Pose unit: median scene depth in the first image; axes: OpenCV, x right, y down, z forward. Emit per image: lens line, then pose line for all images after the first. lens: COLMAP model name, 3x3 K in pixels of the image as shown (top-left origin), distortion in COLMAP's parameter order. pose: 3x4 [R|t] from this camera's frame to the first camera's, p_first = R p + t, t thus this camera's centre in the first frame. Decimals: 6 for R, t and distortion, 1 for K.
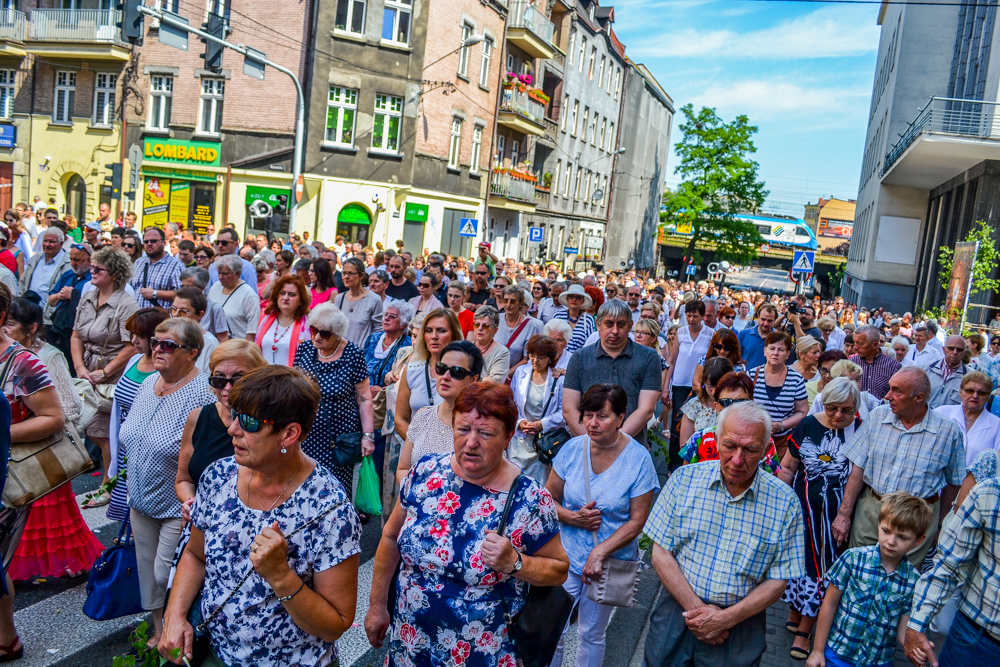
lens RADIAL K [[799.0, 0, 497.9], [0, 799.0, 328.3], [0, 0, 1]] dist [-0.084828, 0.014829]
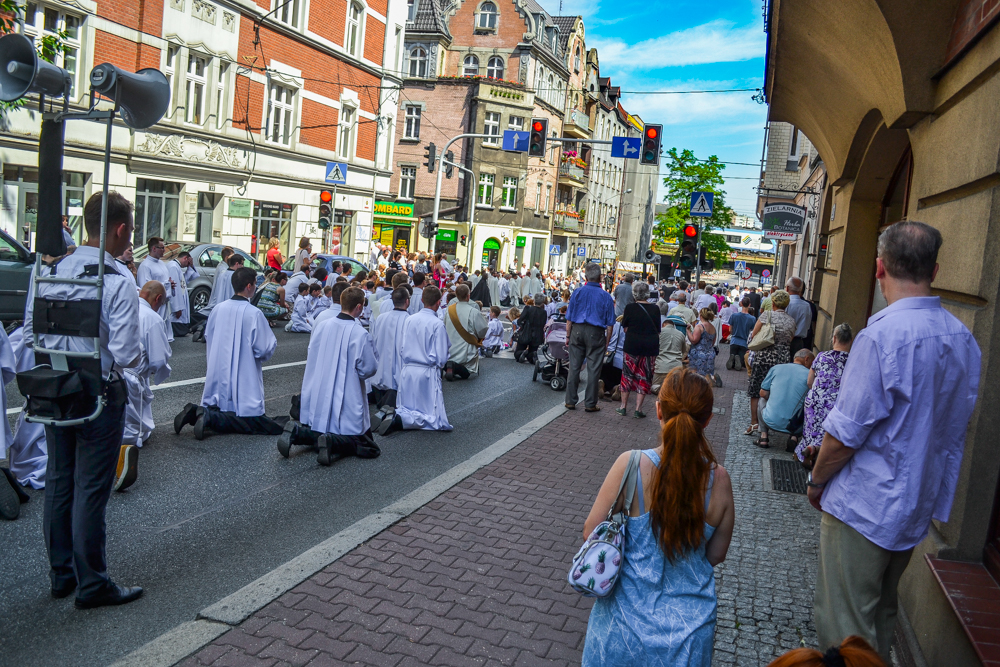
lens RADIAL K [[799.0, 0, 497.9], [0, 799.0, 328.3], [0, 0, 1]] dist [-0.084828, 0.014829]
pose [[0.999643, -0.019190, 0.018606, -0.201133], [0.019361, 0.999771, -0.009063, 0.061620], [-0.018428, 0.009420, 0.999786, -0.776702]]
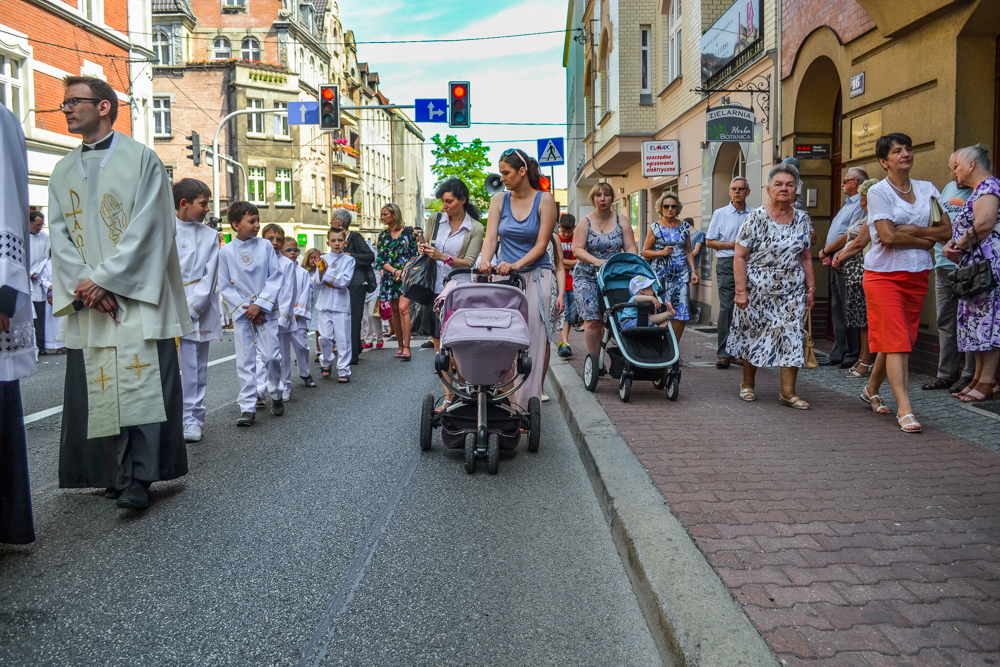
lens RADIAL K [[799.0, 0, 497.9], [0, 799.0, 328.3], [0, 0, 1]] dist [-0.084828, 0.014829]
pose [[0.941253, -0.152056, 0.301533, -0.254895], [0.154901, 0.987822, 0.014603, 0.069267], [-0.300081, 0.032963, 0.953344, -0.644380]]
